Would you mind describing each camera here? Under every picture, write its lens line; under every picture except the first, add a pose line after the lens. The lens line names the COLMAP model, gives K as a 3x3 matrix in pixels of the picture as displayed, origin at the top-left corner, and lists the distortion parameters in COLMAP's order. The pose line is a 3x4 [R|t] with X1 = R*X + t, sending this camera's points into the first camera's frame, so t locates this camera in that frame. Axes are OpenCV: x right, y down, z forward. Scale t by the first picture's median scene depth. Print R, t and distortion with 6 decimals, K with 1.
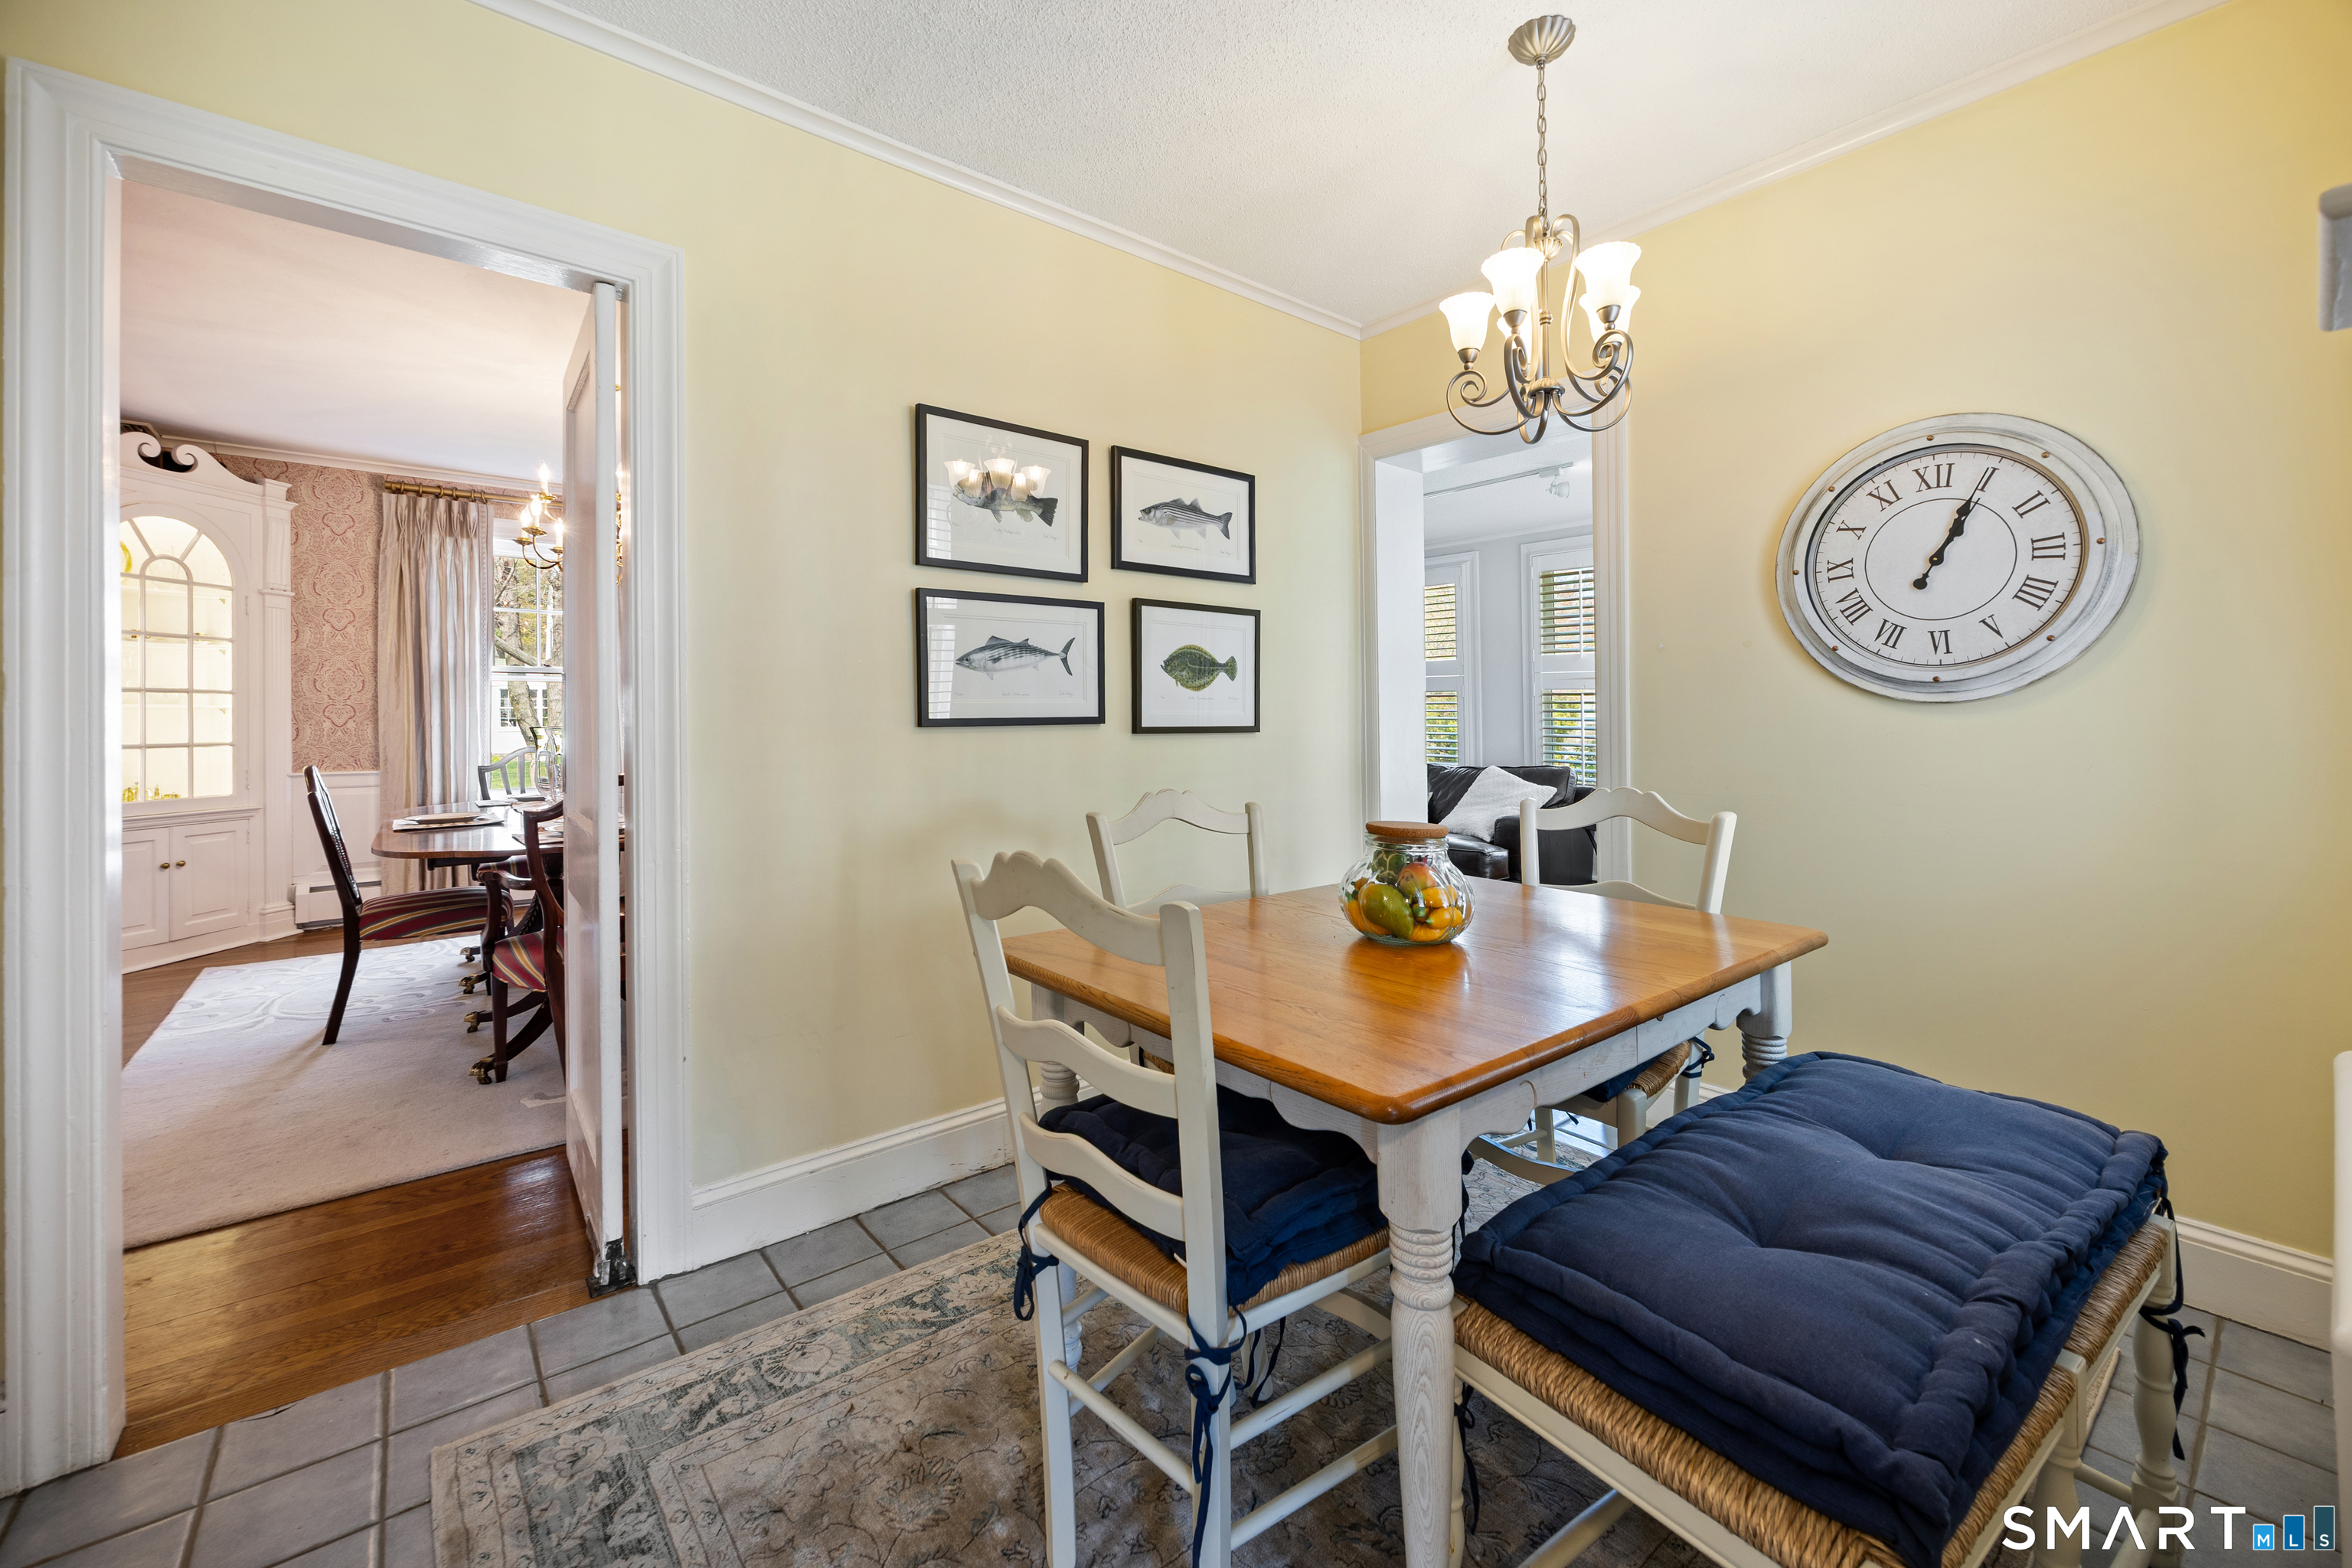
lens RADIAL K [[952.9, 0, 1163.6], [0, 952.9, 701.9], [0, 0, 1]] dist [-0.001367, -0.000084]
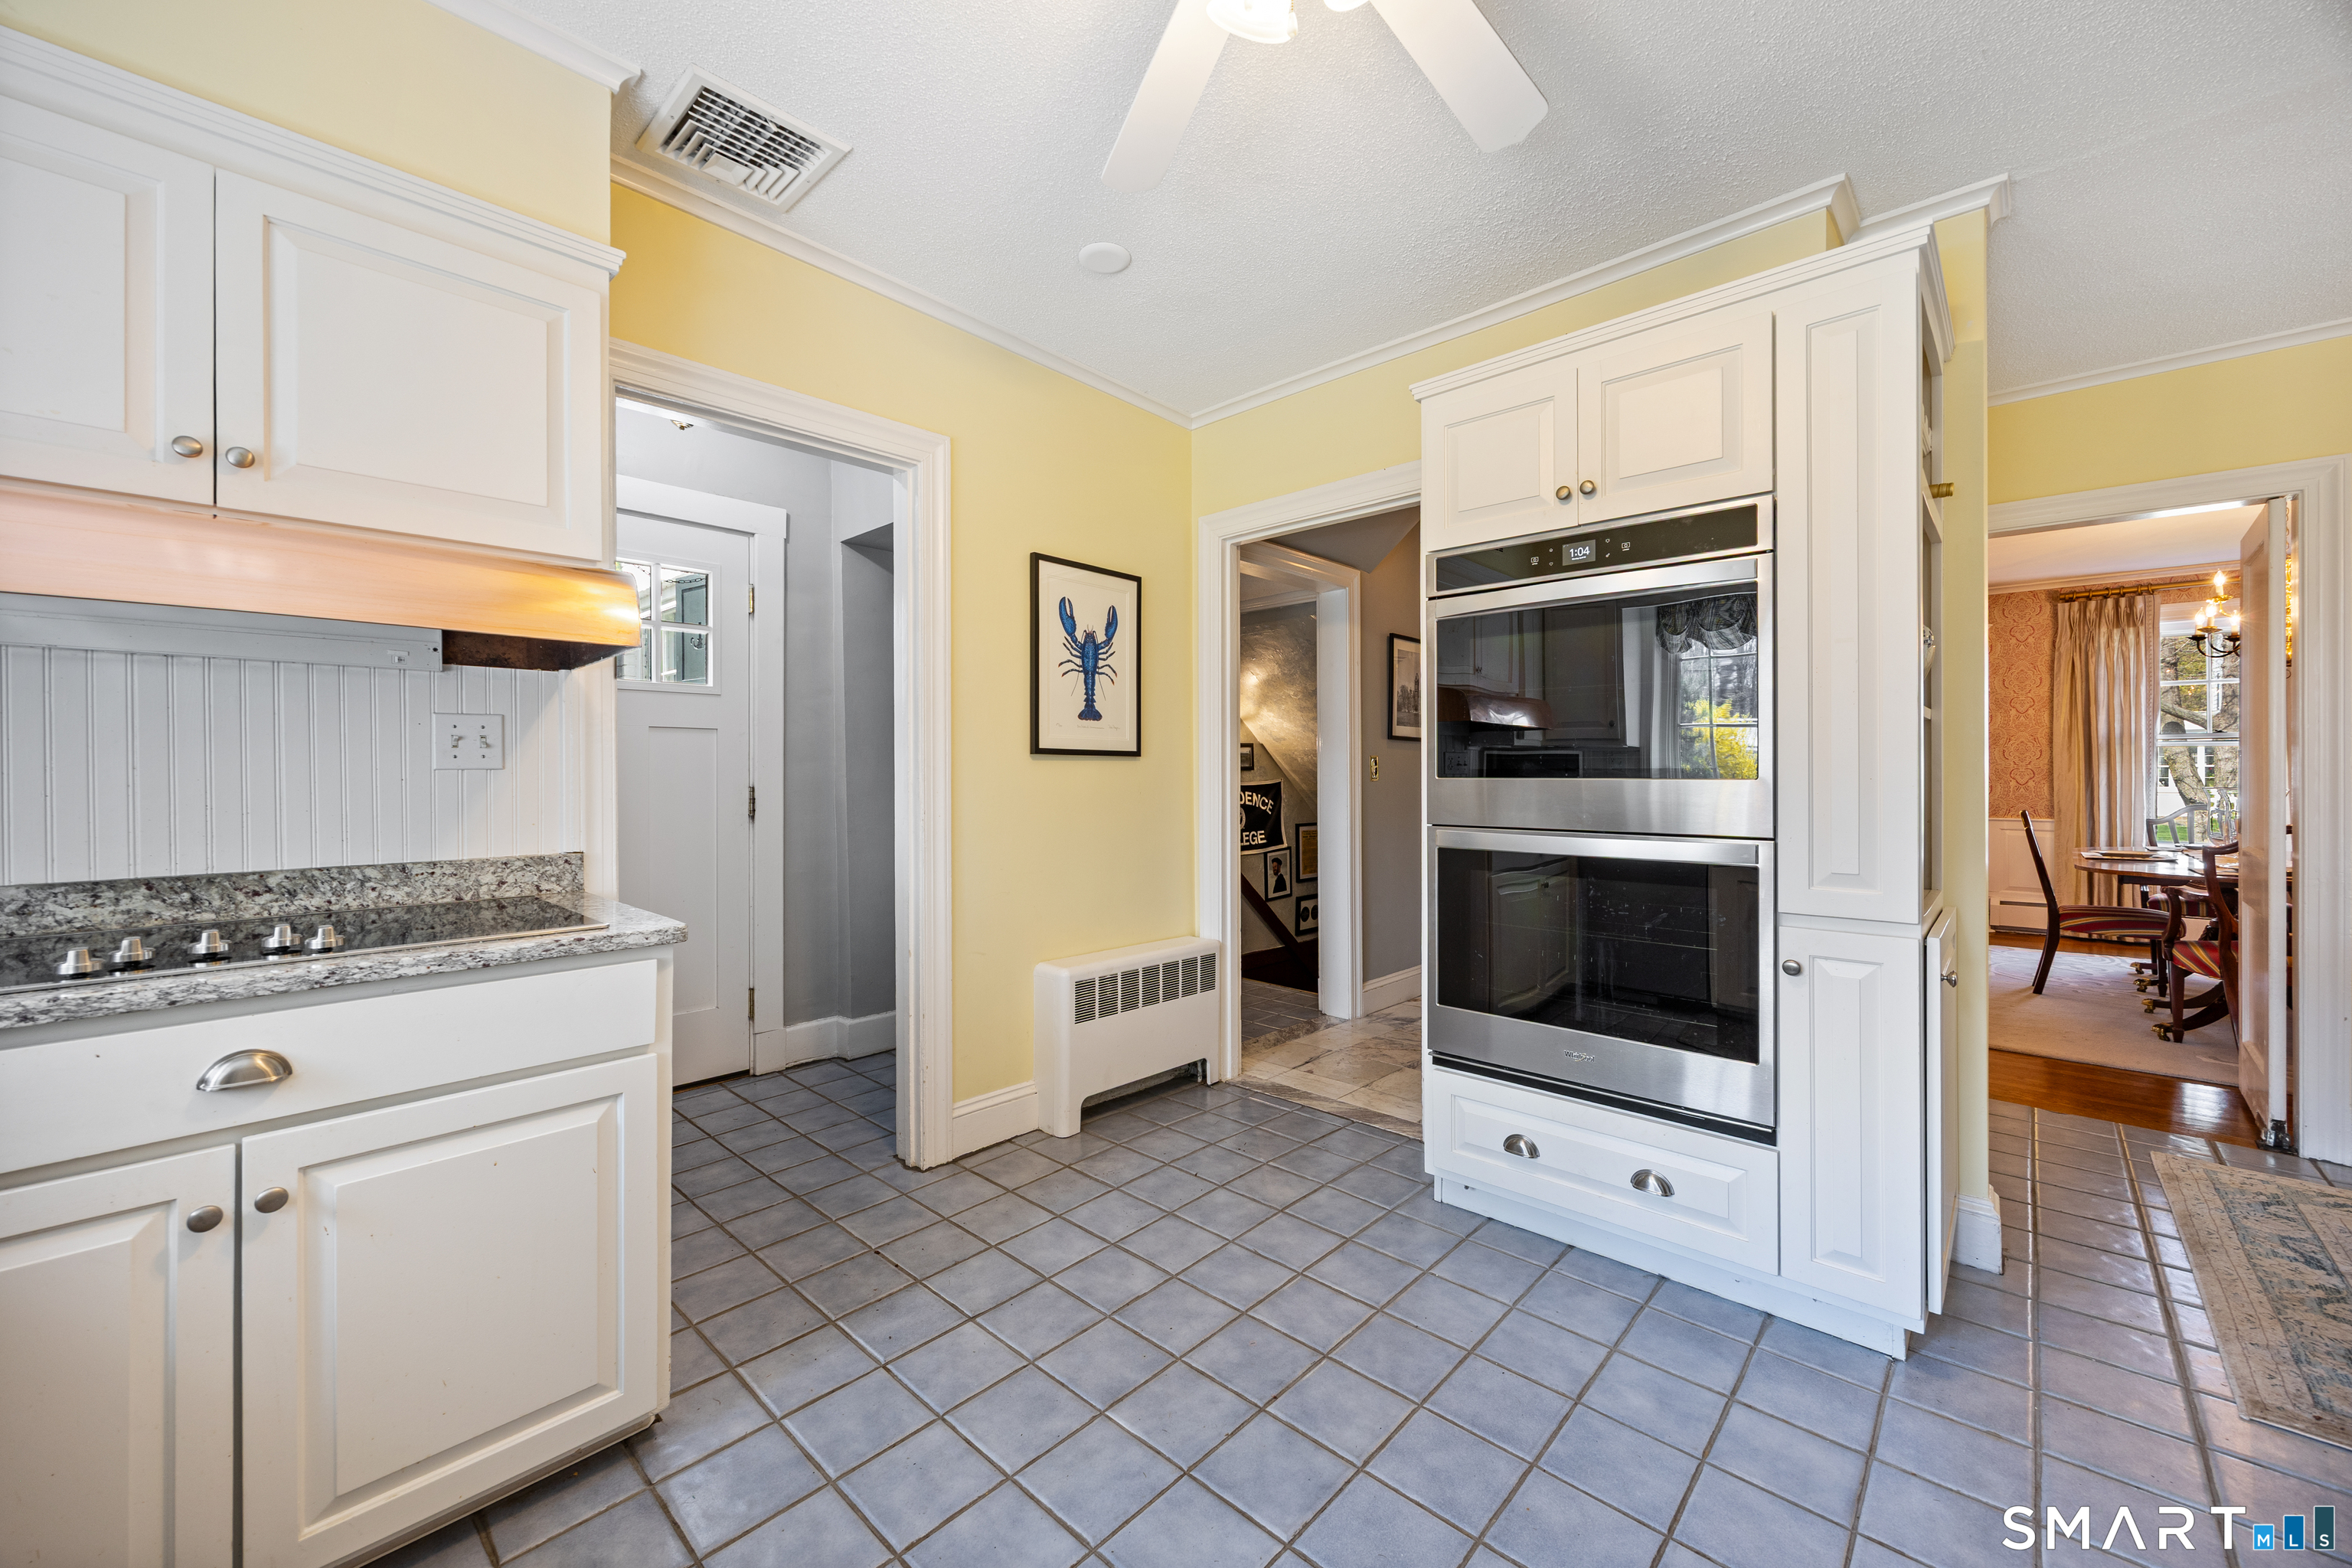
lens RADIAL K [[907.9, 0, 1176.0], [0, 907.9, 784.0], [0, 0, 1]] dist [-0.002592, -0.000325]
pose [[0.144031, 0.016115, -0.989442, 0.435830], [0.010956, 0.999780, 0.017879, -0.020383], [0.989513, -0.013416, 0.143823, -0.700232]]
